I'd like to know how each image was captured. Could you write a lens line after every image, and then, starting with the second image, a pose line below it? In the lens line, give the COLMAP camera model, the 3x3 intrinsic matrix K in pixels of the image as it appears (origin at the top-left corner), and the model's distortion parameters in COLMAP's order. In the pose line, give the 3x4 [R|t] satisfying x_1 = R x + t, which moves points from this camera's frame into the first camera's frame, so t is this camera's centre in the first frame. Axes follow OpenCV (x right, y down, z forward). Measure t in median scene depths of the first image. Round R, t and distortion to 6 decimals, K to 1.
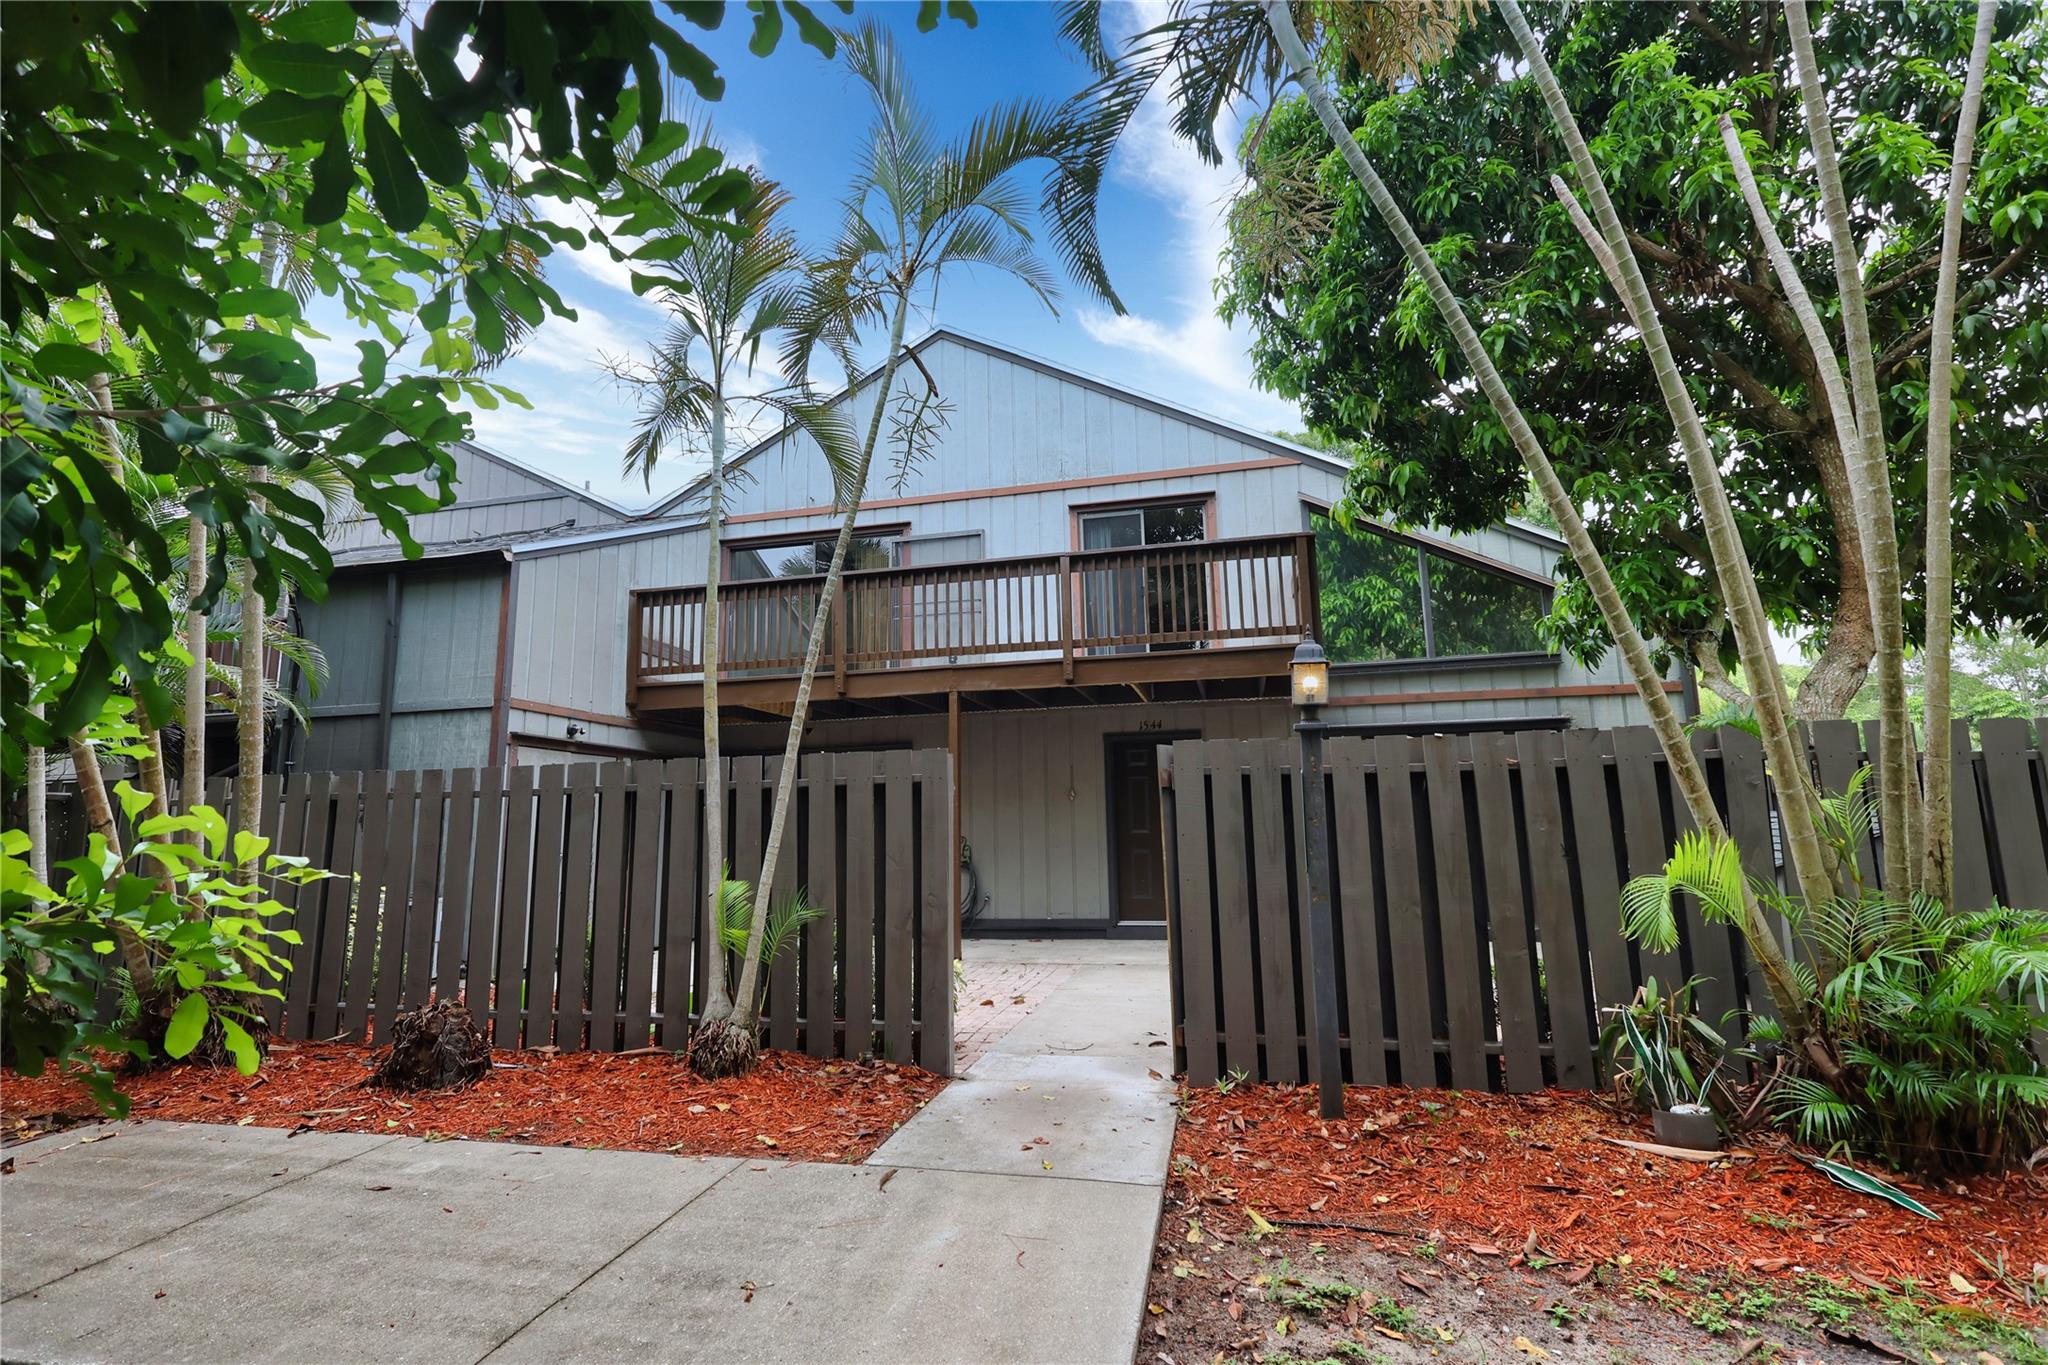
lens RADIAL K [[960.3, 0, 1018.7], [0, 960.3, 686.6], [0, 0, 1]] dist [-0.002910, 0.000484]
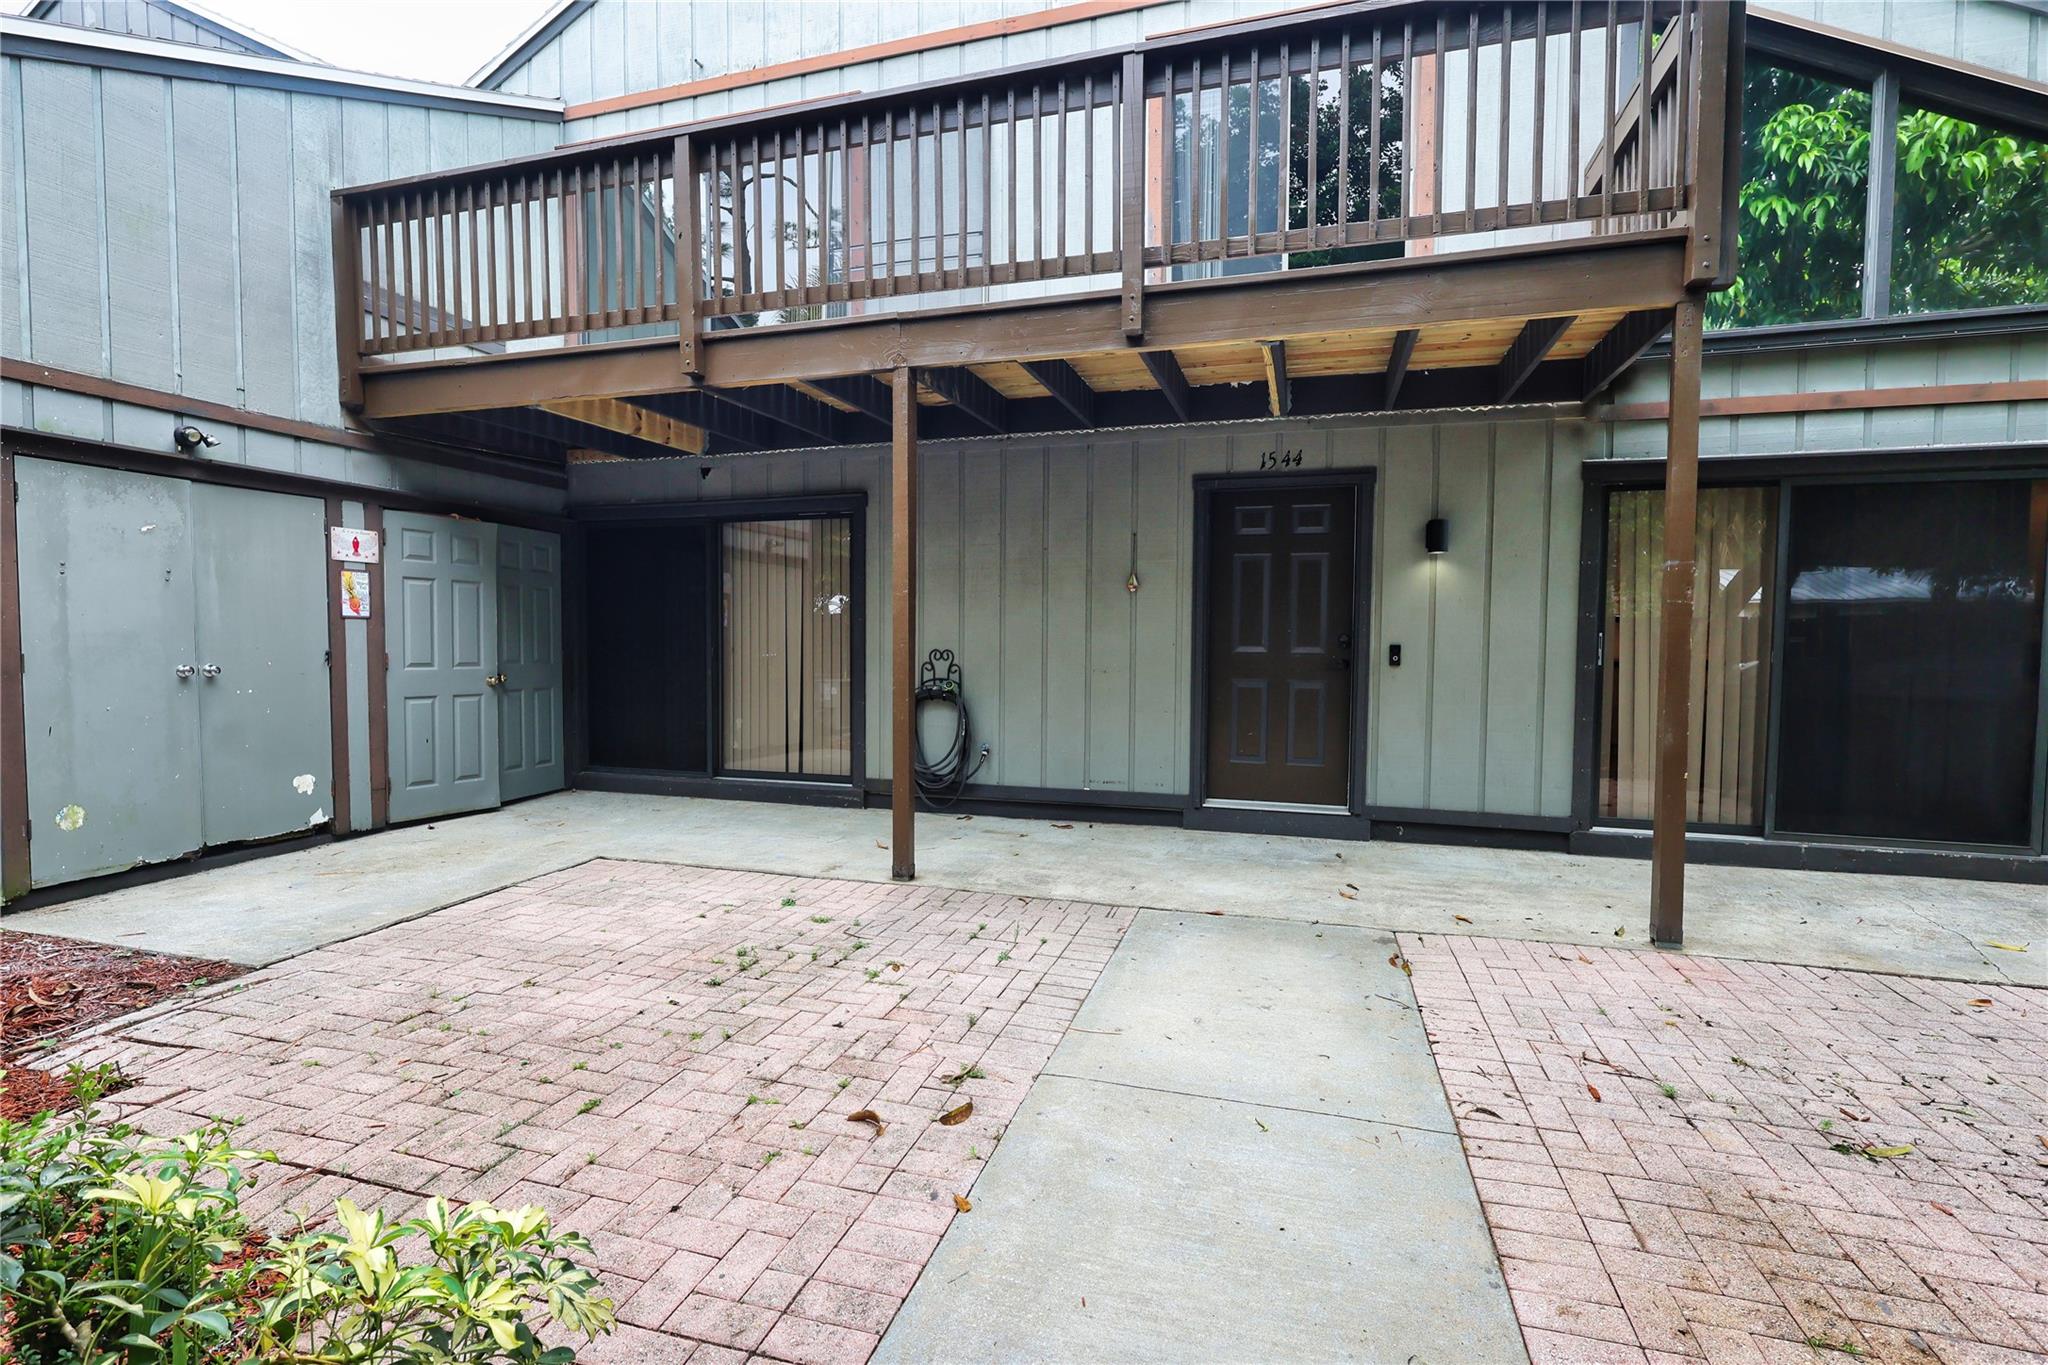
lens RADIAL K [[960.3, 0, 1018.7], [0, 960.3, 686.6], [0, 0, 1]] dist [-0.002910, 0.000484]
pose [[0.997300, 0.027398, -0.068139, 0.030191], [-0.013072, 0.979212, 0.202418, 0.061848], [0.072268, -0.200981, 0.976926, 0.452277]]
